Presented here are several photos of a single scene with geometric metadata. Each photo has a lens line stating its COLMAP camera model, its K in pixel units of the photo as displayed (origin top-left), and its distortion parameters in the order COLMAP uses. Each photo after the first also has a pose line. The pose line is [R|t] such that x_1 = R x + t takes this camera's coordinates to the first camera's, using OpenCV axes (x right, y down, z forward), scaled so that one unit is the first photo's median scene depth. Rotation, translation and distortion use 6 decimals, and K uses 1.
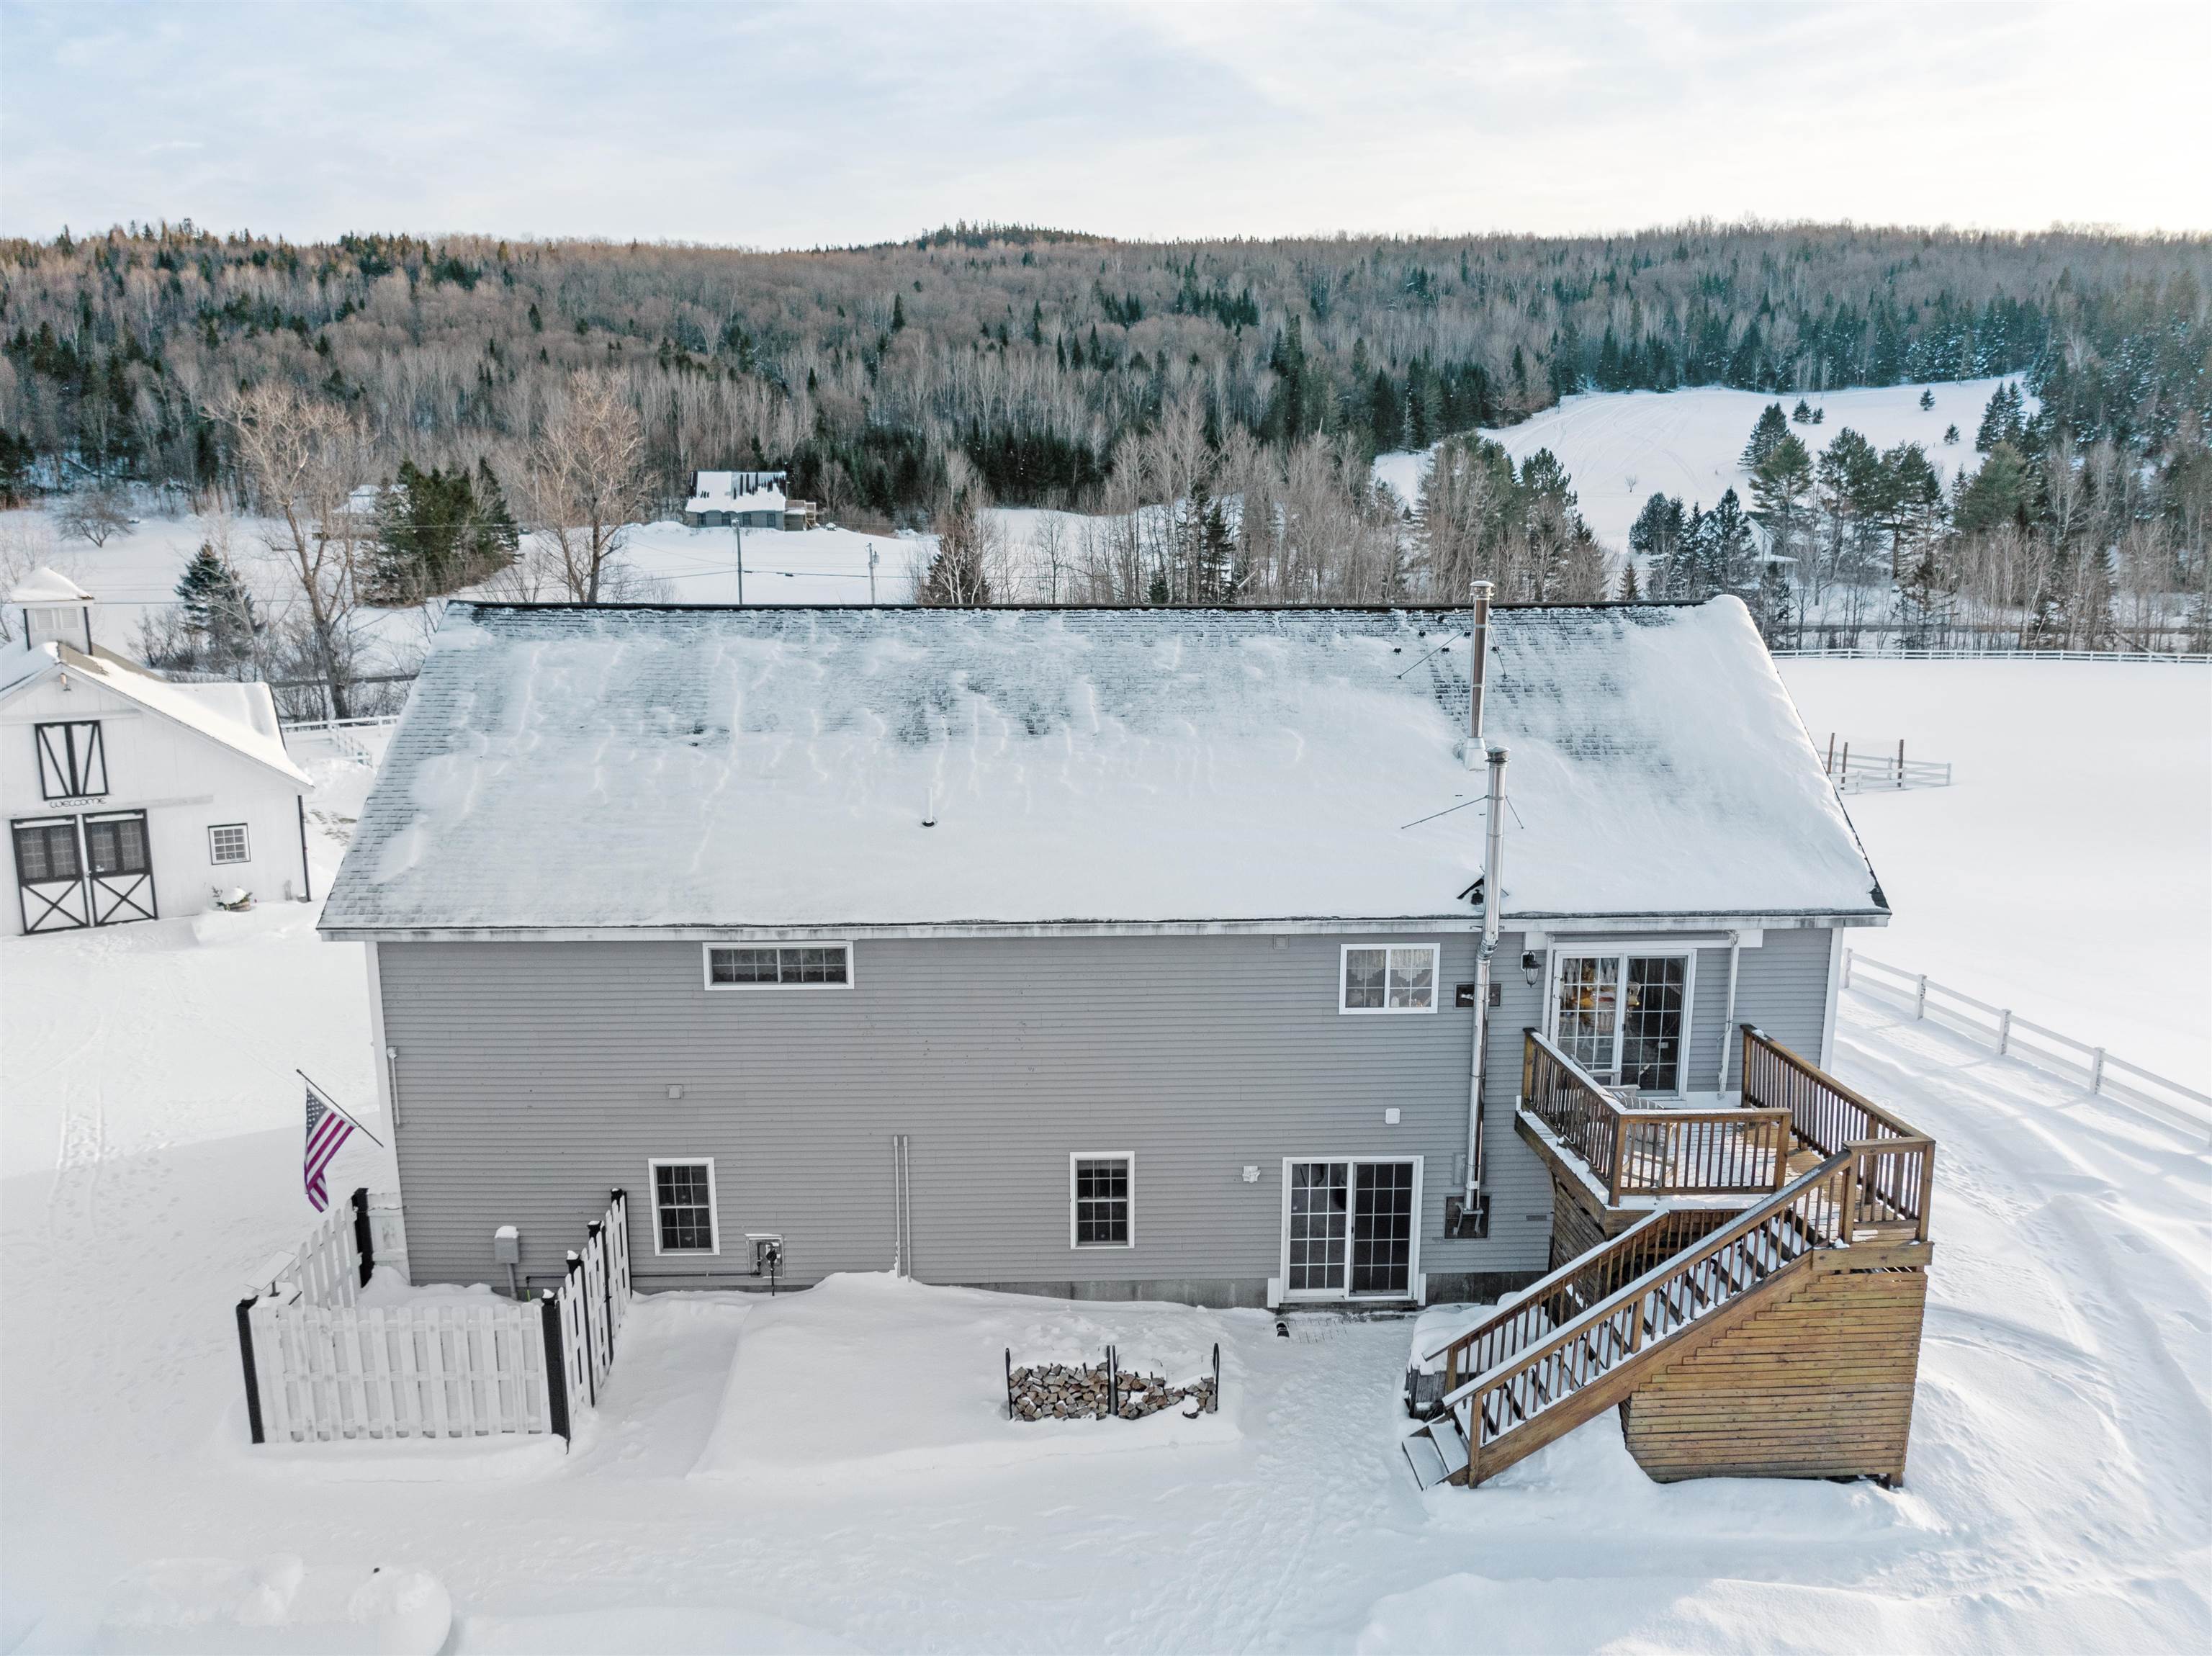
lens RADIAL K [[1555.5, 0, 1118.7], [0, 1555.5, 827.1], [0, 0, 1]] dist [-0.034382, -0.001258]
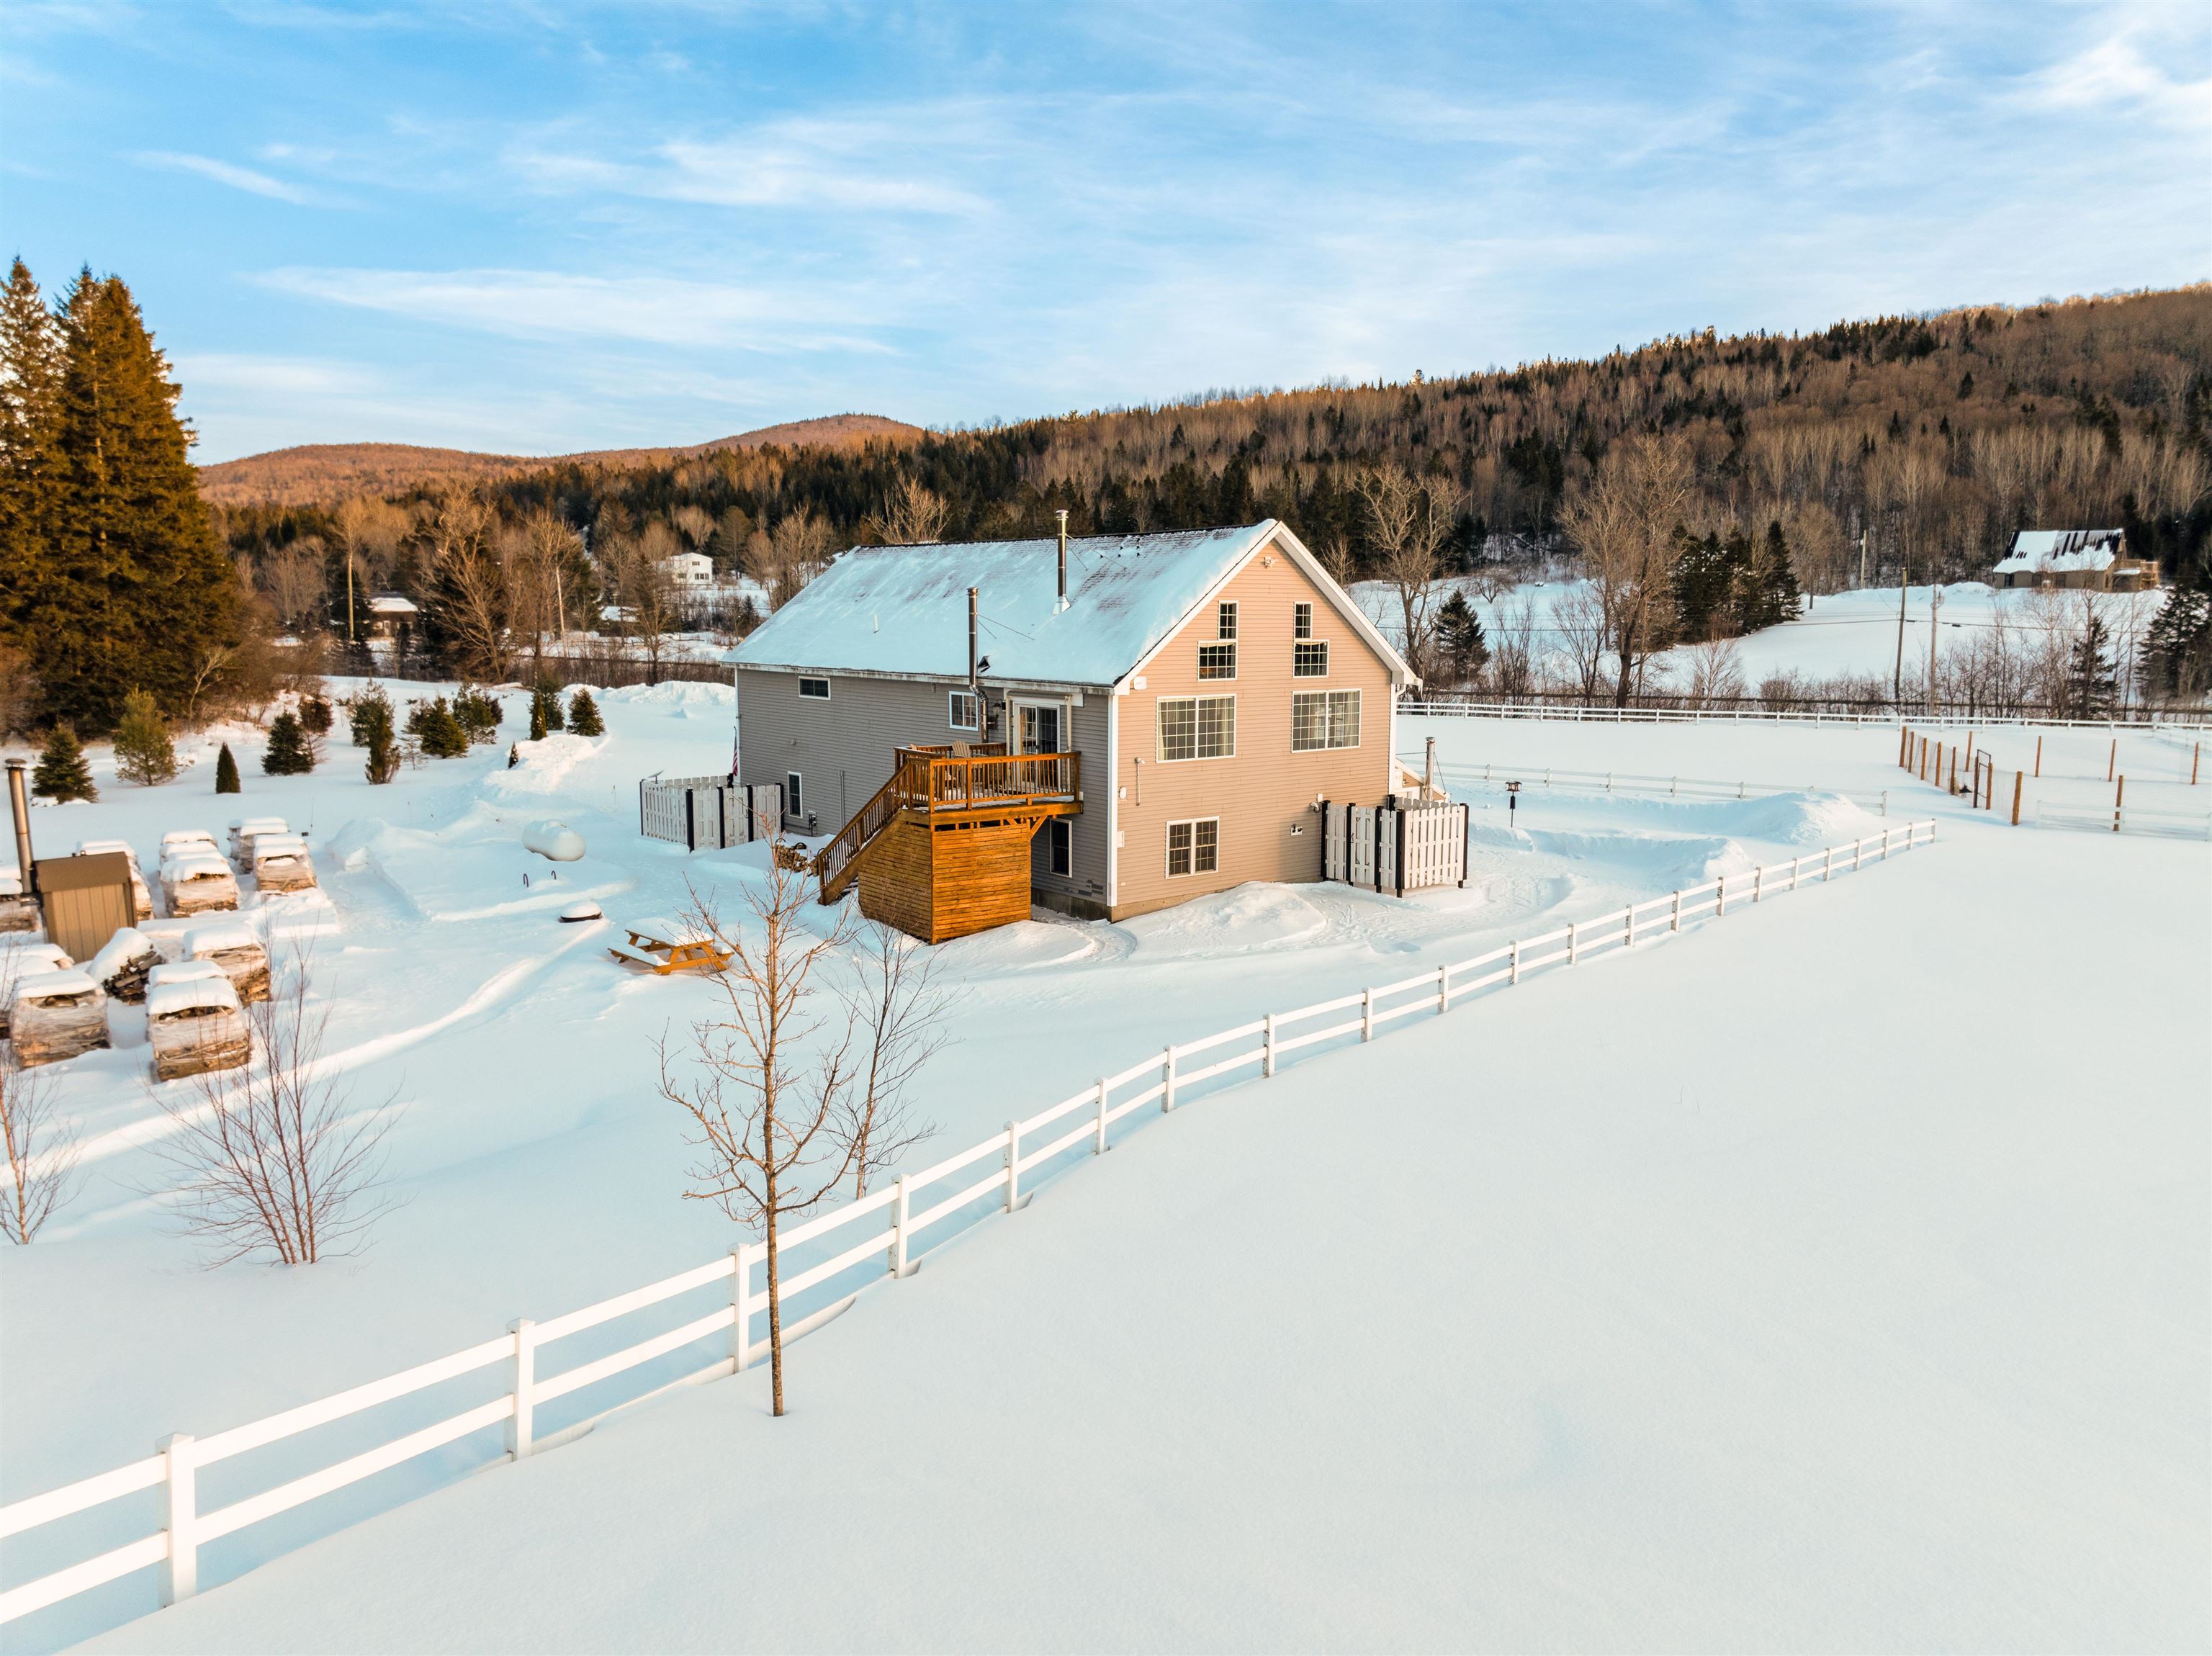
lens RADIAL K [[1548.2, 0, 1106.0], [0, 1548.2, 828.0], [0, 0, 1]] dist [-0.018881, -0.002001]
pose [[0.600561, 0.114823, -0.791292, 0.886709], [-0.154782, 0.987611, 0.025837, 0.079225], [0.784455, 0.106961, 0.610893, -0.019662]]
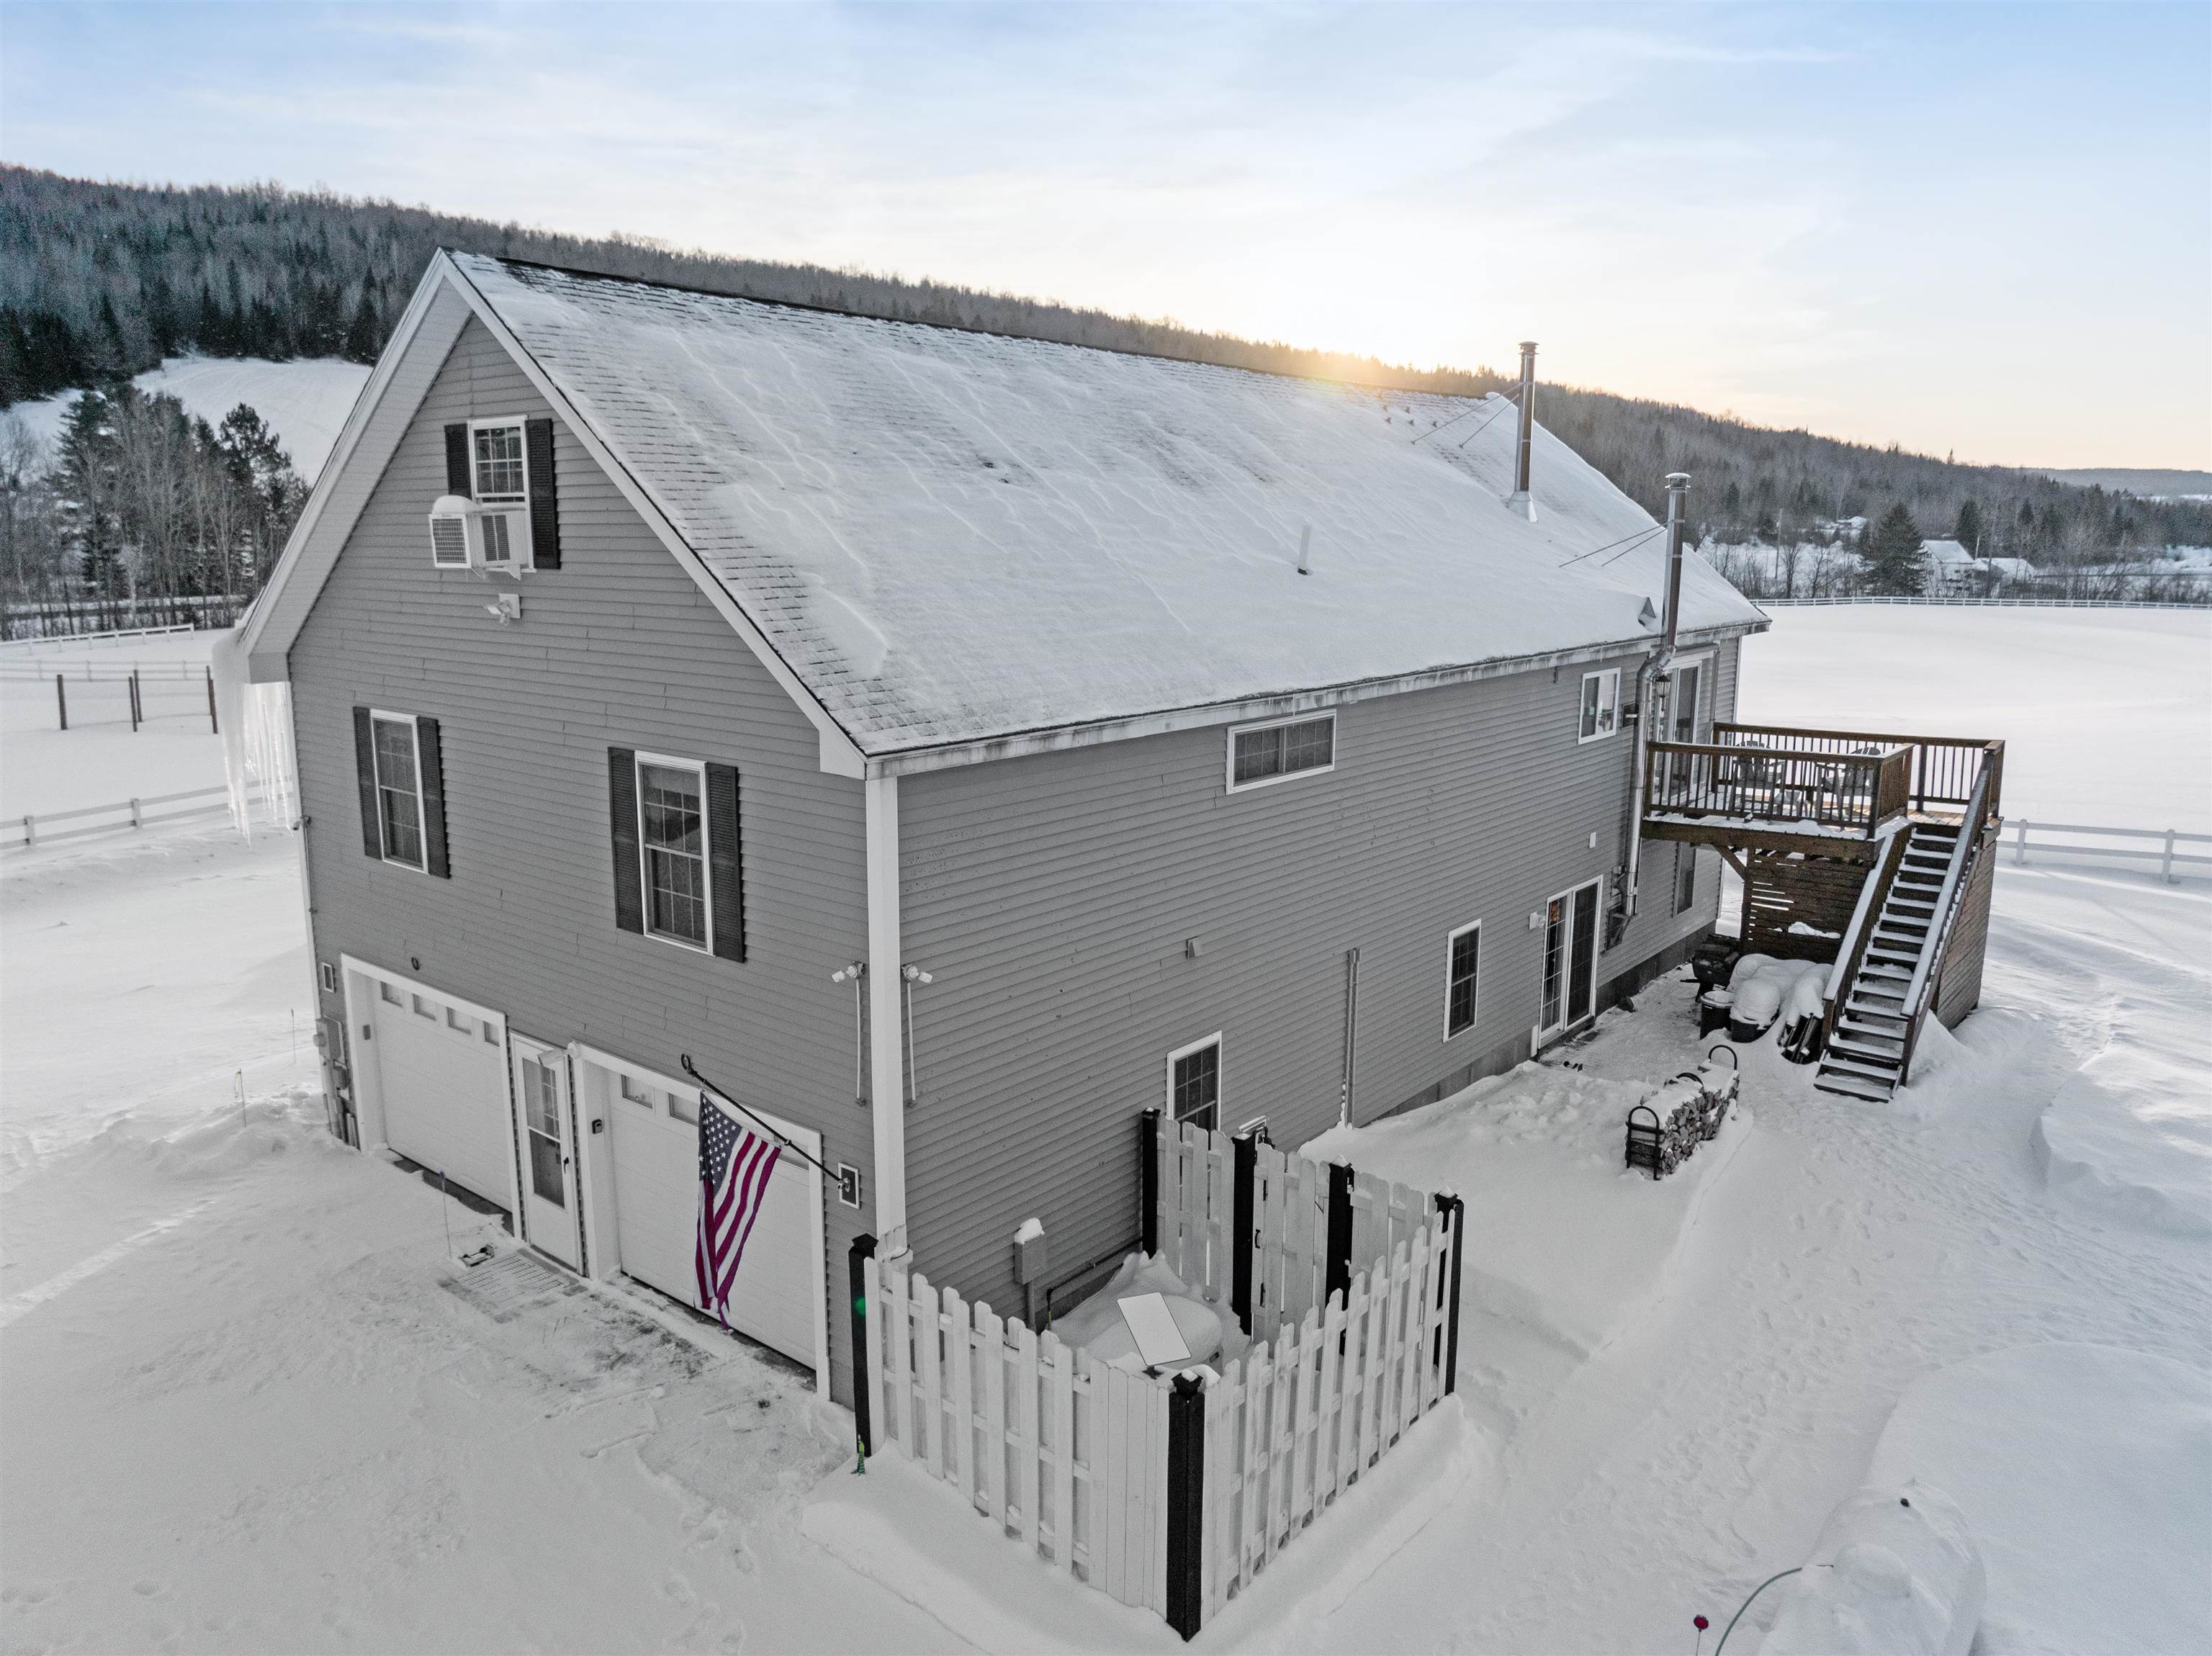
lens RADIAL K [[1550.1, 0, 1106.0], [0, 1550.1, 828.0], [0, 0, 1]] dist [-0.027313, 0.002317]
pose [[0.656257, -0.141878, 0.741079, -0.396999], [0.138884, 0.988095, 0.066181, 0.030500], [-0.741646, 0.059492, 0.668148, 0.264019]]
